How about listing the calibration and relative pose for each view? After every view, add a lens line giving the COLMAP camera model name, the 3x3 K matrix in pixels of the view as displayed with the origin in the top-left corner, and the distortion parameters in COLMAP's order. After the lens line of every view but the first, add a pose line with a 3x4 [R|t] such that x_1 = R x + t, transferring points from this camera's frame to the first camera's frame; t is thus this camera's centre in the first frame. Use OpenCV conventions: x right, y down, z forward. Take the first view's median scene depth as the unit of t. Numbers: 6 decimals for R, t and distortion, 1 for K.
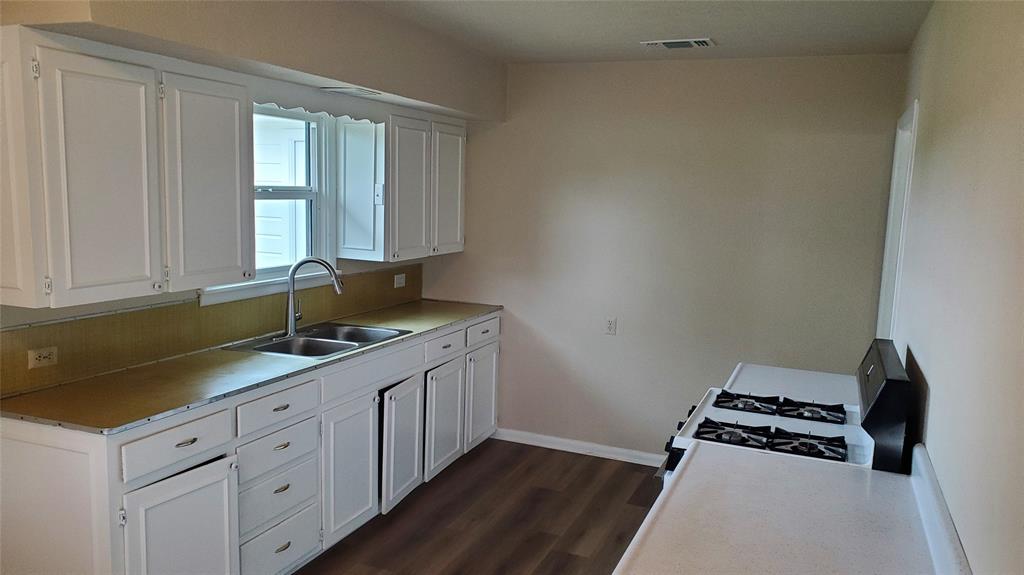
lens RADIAL K [[795.4, 0, 512.0], [0, 795.4, 287.5], [0, 0, 1]] dist [-0.006218, -0.002232]
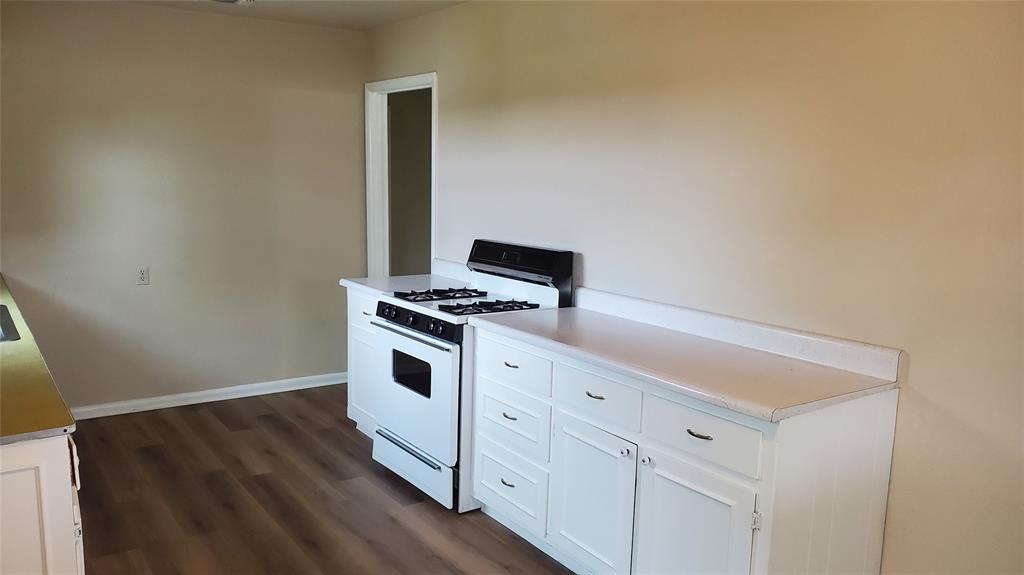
lens RADIAL K [[795.4, 0, 512.0], [0, 795.4, 287.5], [0, 0, 1]] dist [-0.006218, -0.002232]
pose [[0.537114, -0.152419, 0.829624, -0.492411], [0.099451, 0.988122, 0.117151, -0.009129], [-0.837626, 0.019584, 0.545893, 0.087613]]
